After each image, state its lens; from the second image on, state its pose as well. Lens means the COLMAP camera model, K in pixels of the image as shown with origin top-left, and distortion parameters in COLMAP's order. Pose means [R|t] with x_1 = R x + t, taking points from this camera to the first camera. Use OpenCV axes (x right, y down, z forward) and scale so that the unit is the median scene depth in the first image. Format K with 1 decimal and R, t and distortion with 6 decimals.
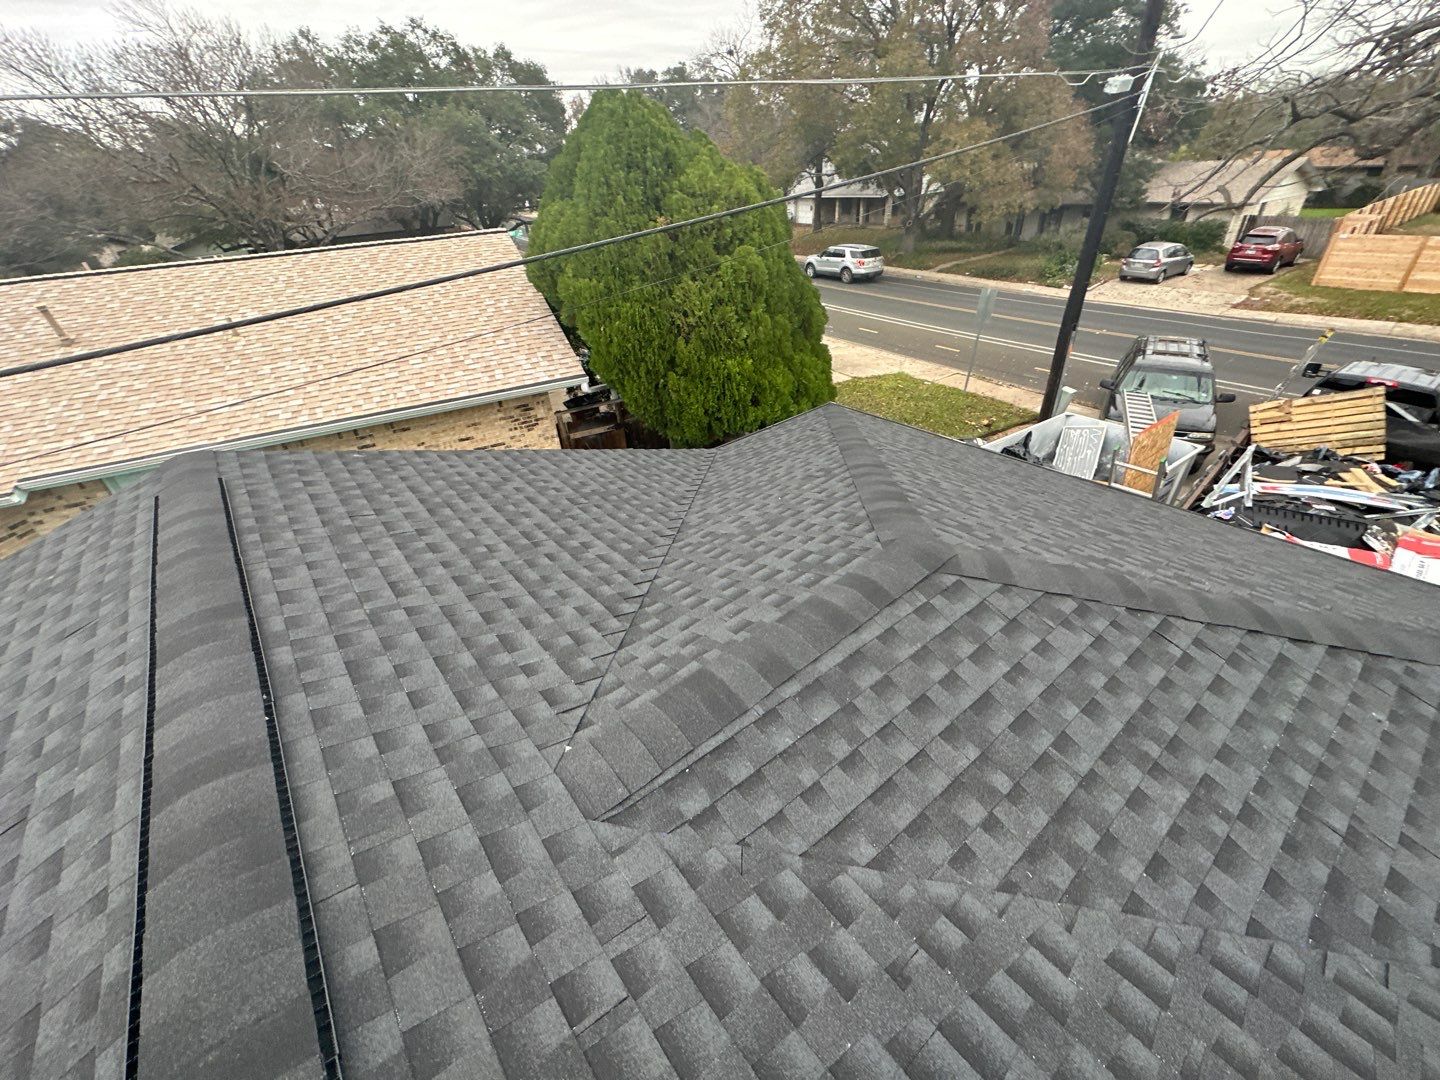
lens RADIAL K [[573.0, 0, 713.9], [0, 573.0, 537.1], [0, 0, 1]] dist [-0.001149, -0.000656]
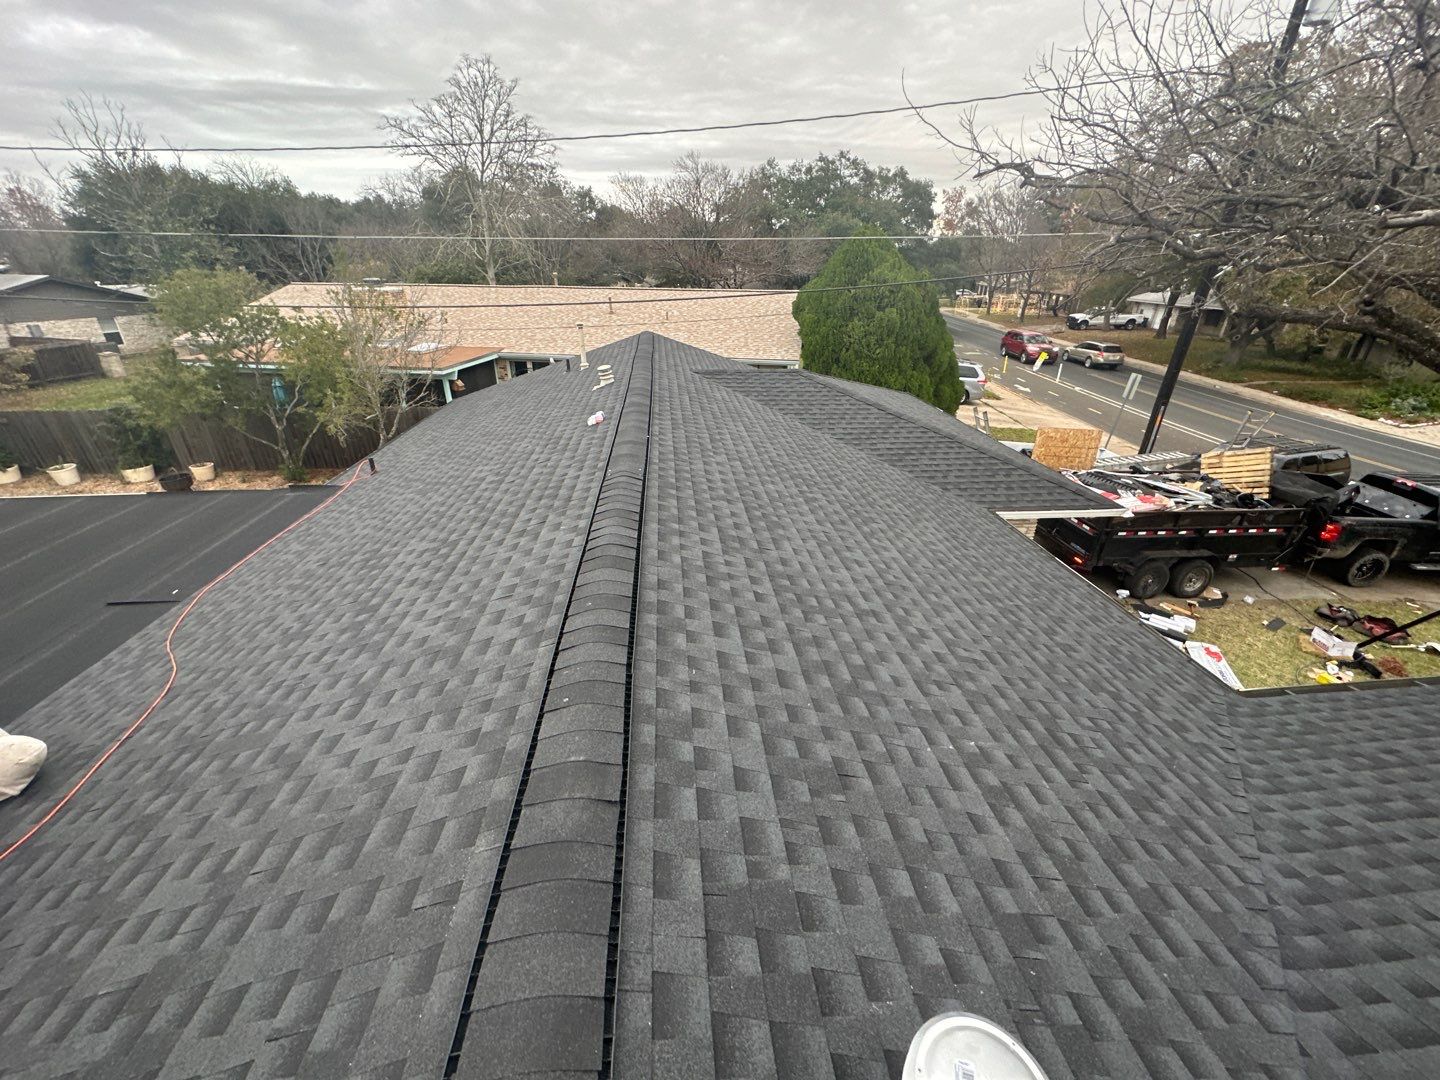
lens RADIAL K [[573.0, 0, 720.5], [0, 573.0, 540.0], [0, 0, 1]] dist [-0.001149, -0.000656]
pose [[0.828236, 0.306810, -0.468928, 0.898200], [-0.355167, 0.934670, -0.015771, 0.567340], [0.433454, 0.179610, 0.883096, -1.008969]]
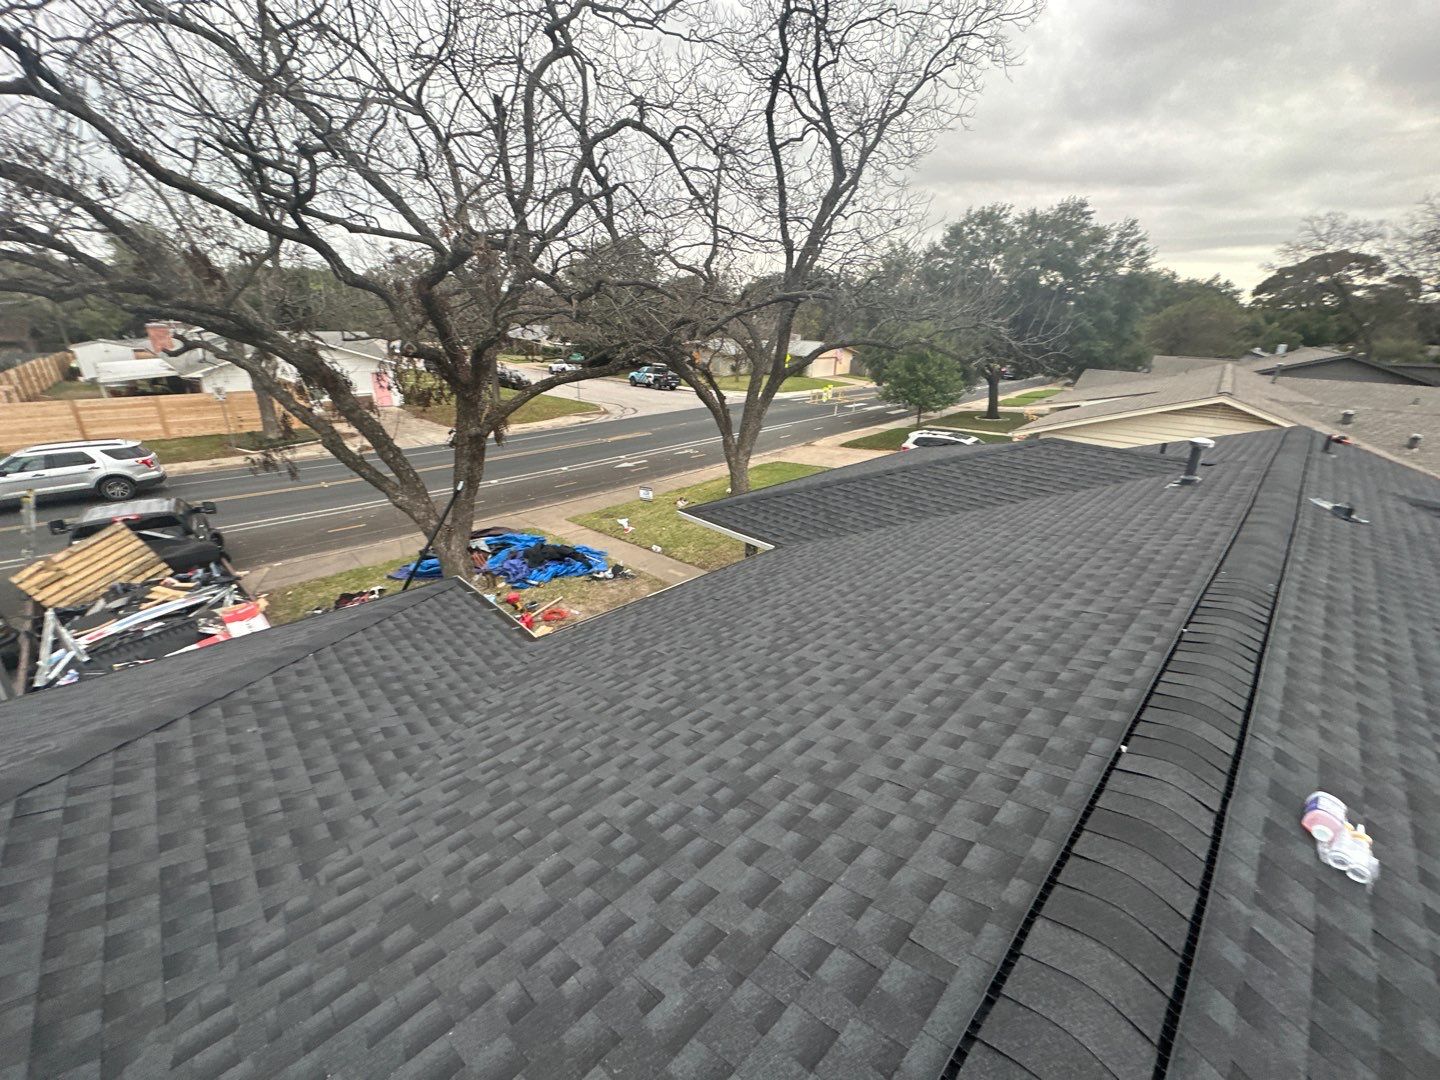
lens RADIAL K [[573.0, 0, 725.0], [0, 573.0, 535.8], [0, 0, 1]] dist [-0.001149, -0.000656]
pose [[-0.093860, -0.294652, 0.950984, -0.019255], [0.522208, 0.798683, 0.299004, 0.051950], [-0.847637, 0.524676, 0.078905, -0.096894]]
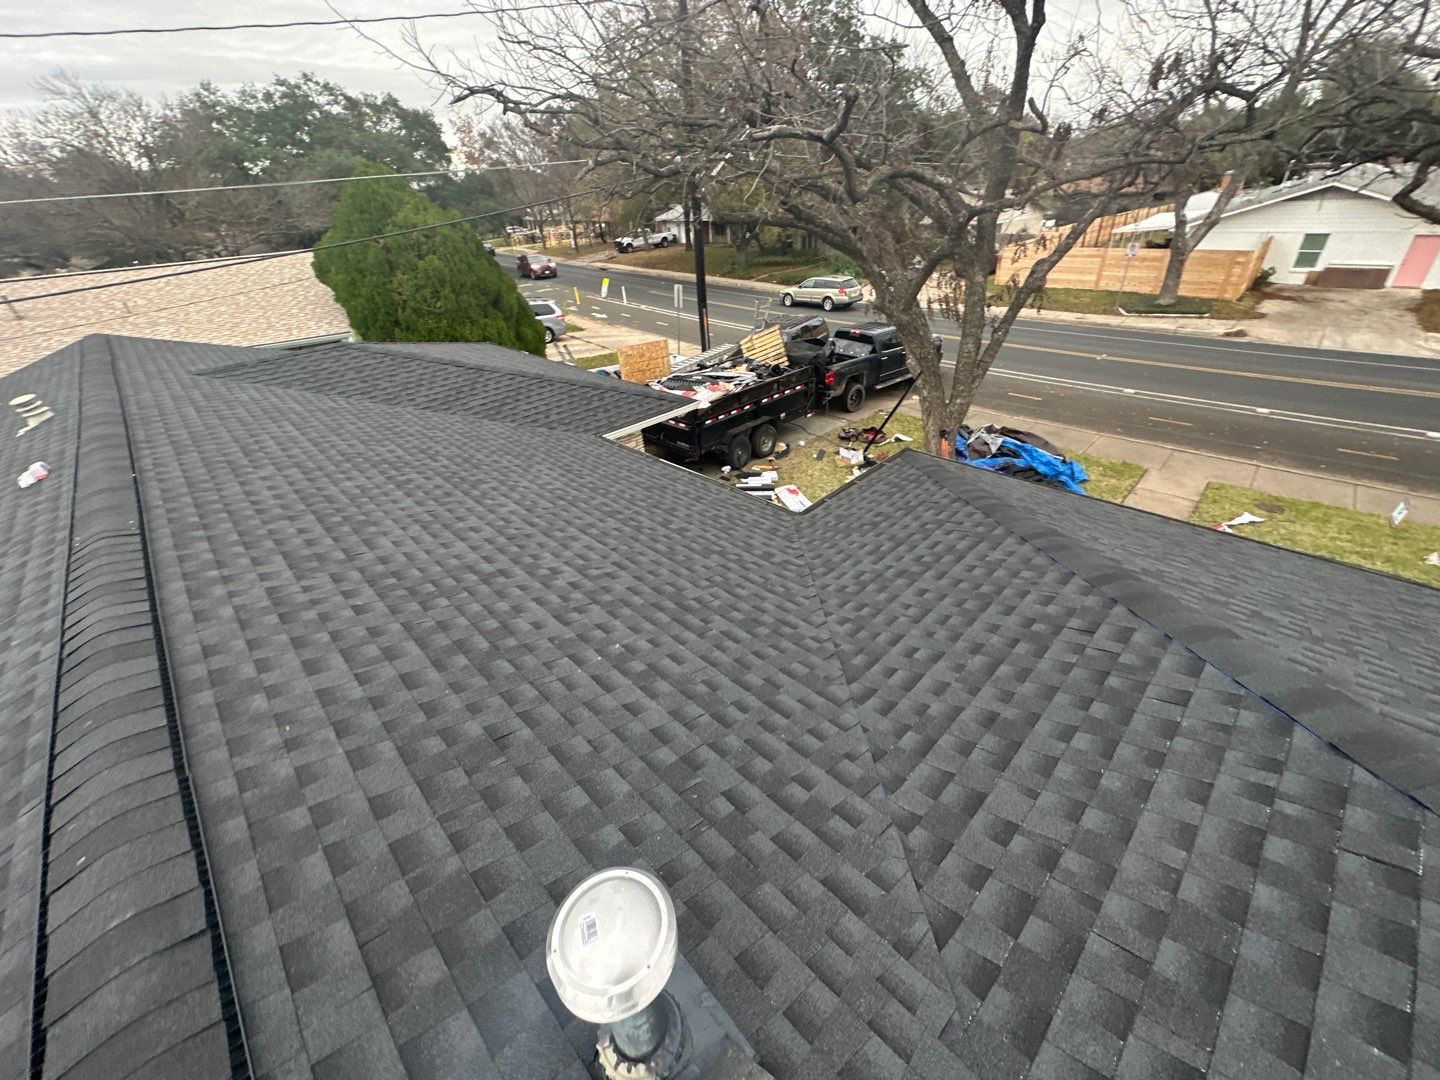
lens RADIAL K [[573.0, 0, 719.2], [0, 573.0, 540.0], [0, 0, 1]] dist [-0.001149, -0.000656]
pose [[0.996337, -0.045651, 0.072309, 0.952685], [0.047451, 0.998600, -0.023377, 0.564193], [-0.071141, 0.026722, 0.997108, -0.999862]]
